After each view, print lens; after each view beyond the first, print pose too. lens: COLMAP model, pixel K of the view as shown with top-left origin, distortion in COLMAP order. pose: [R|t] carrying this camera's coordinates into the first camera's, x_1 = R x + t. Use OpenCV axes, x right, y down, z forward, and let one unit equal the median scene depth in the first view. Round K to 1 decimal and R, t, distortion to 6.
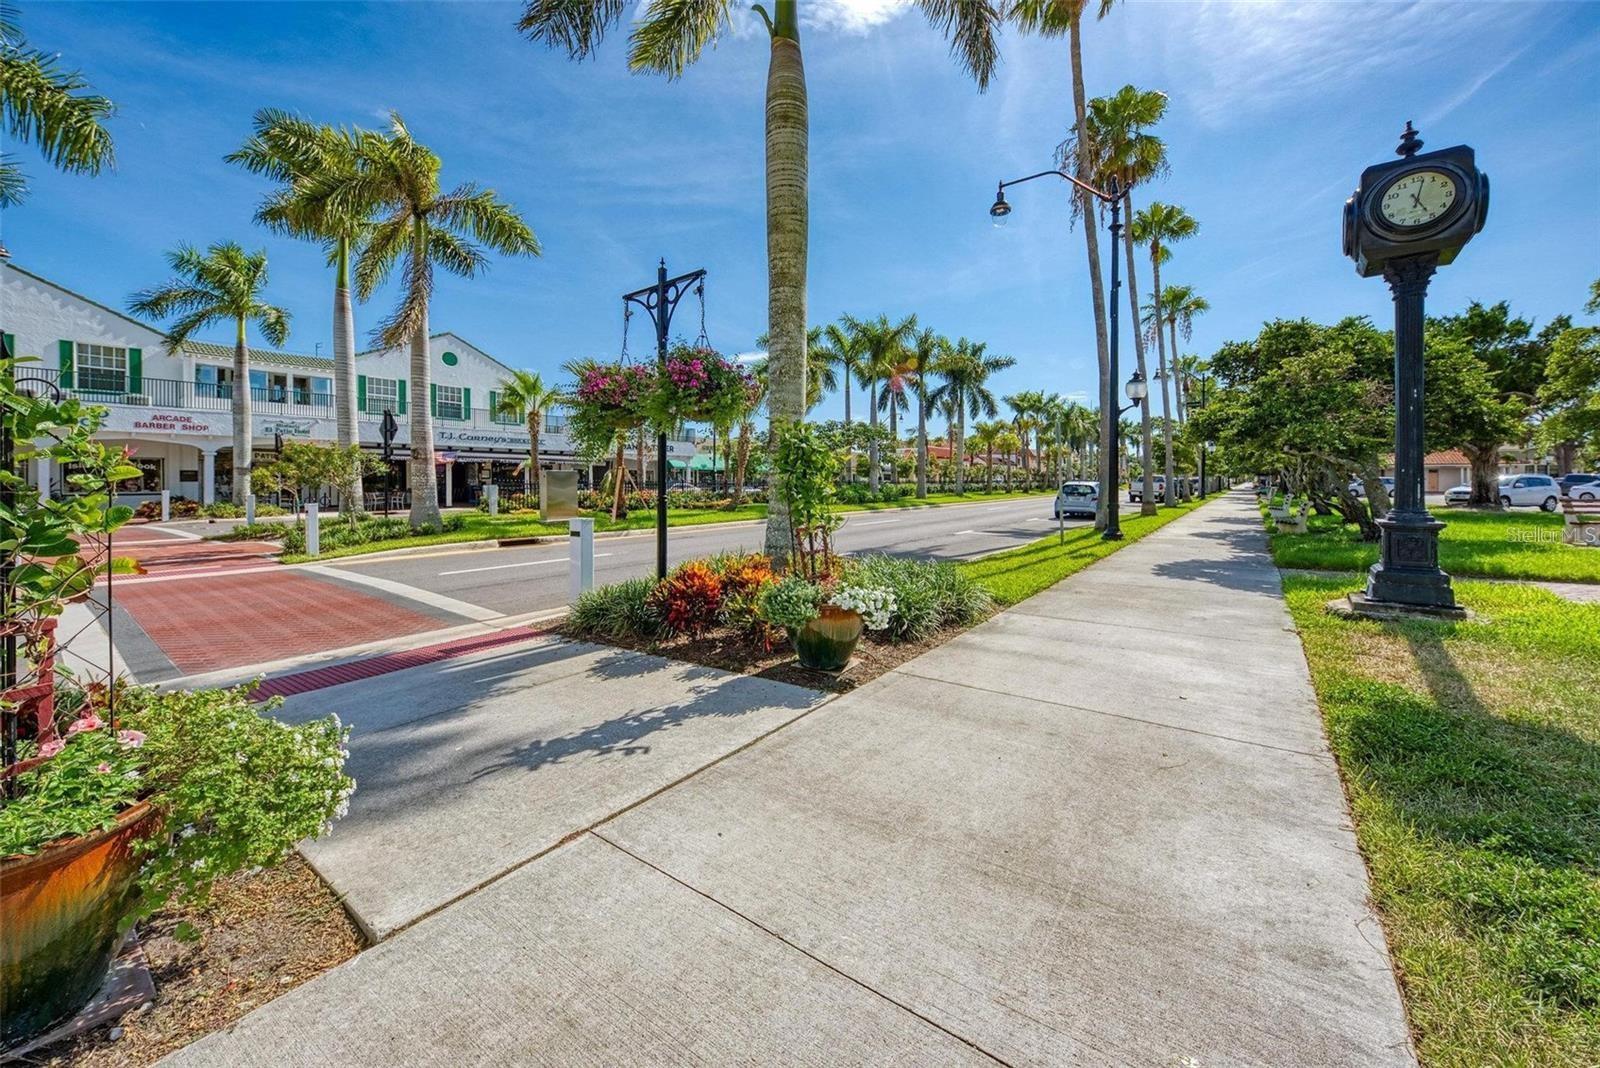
lens RADIAL K [[556.0, 0, 816.7], [0, 556.0, 506.2], [0, 0, 1]] dist [-0.002802, -0.000181]
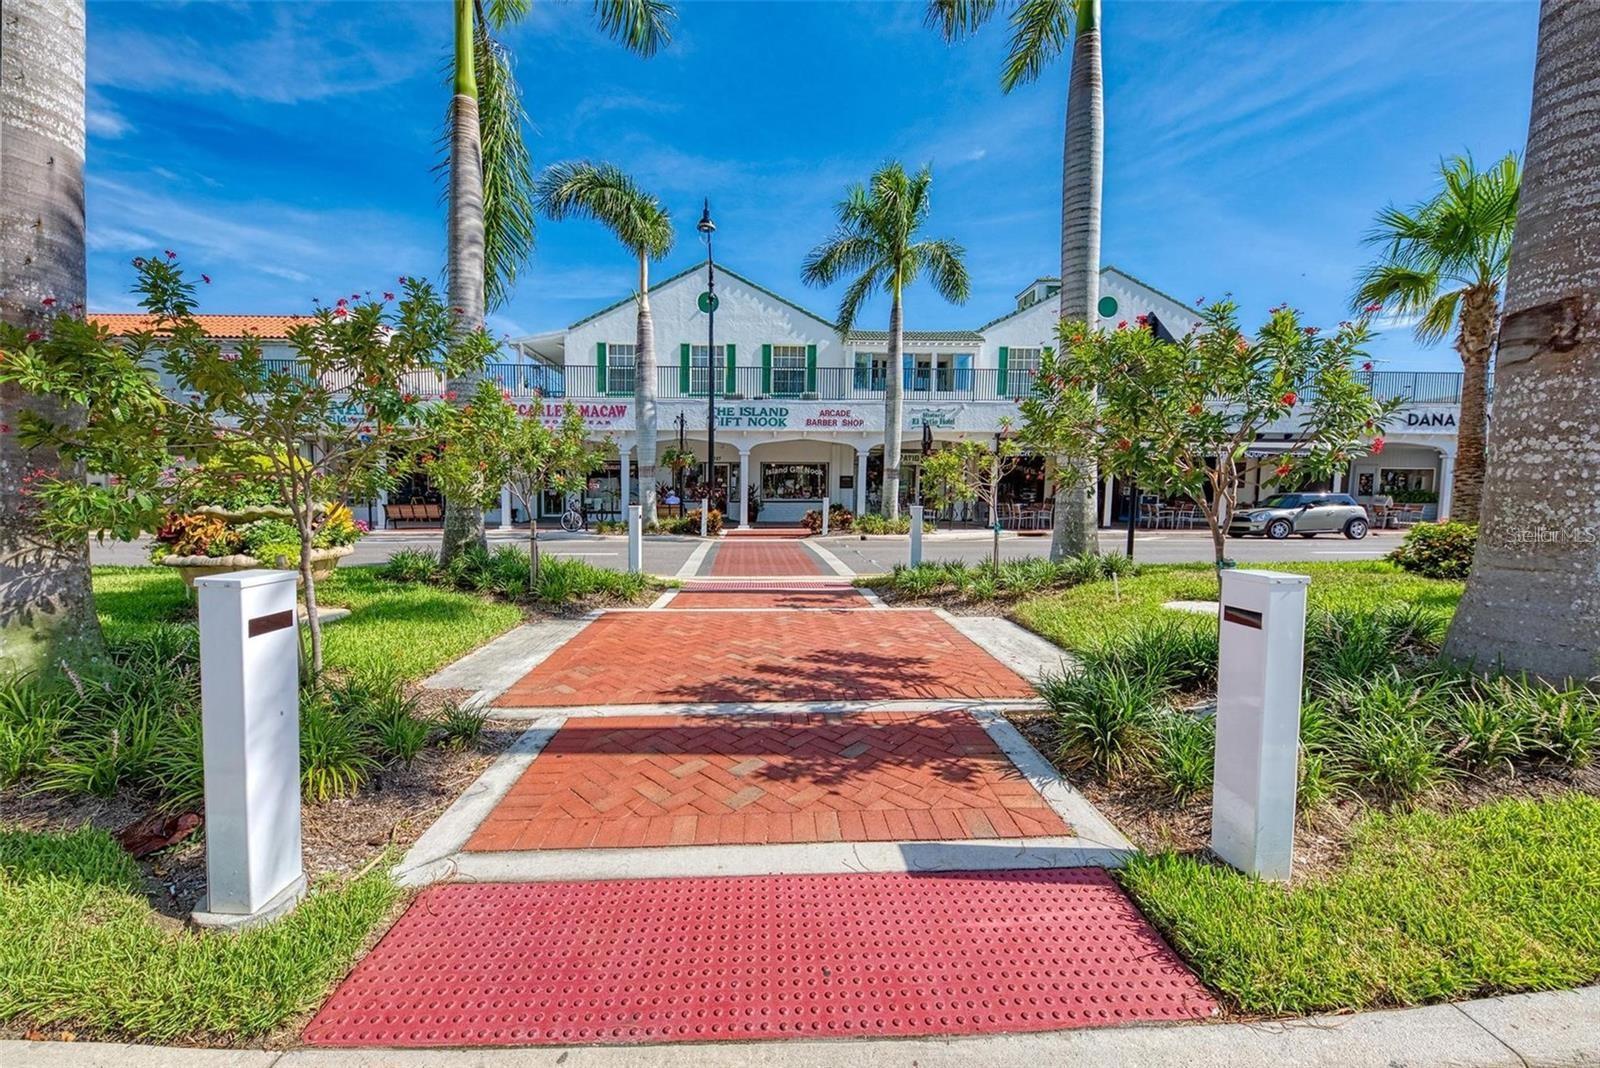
lens RADIAL K [[556.0, 0, 794.8], [0, 556.0, 527.3], [0, 0, 1]] dist [-0.002802, -0.000181]
pose [[0.585107, 0.047987, -0.809535, -0.482920], [-0.031859, 0.998837, 0.036182, -0.012100], [0.810330, 0.004620, 0.585955, 0.434176]]
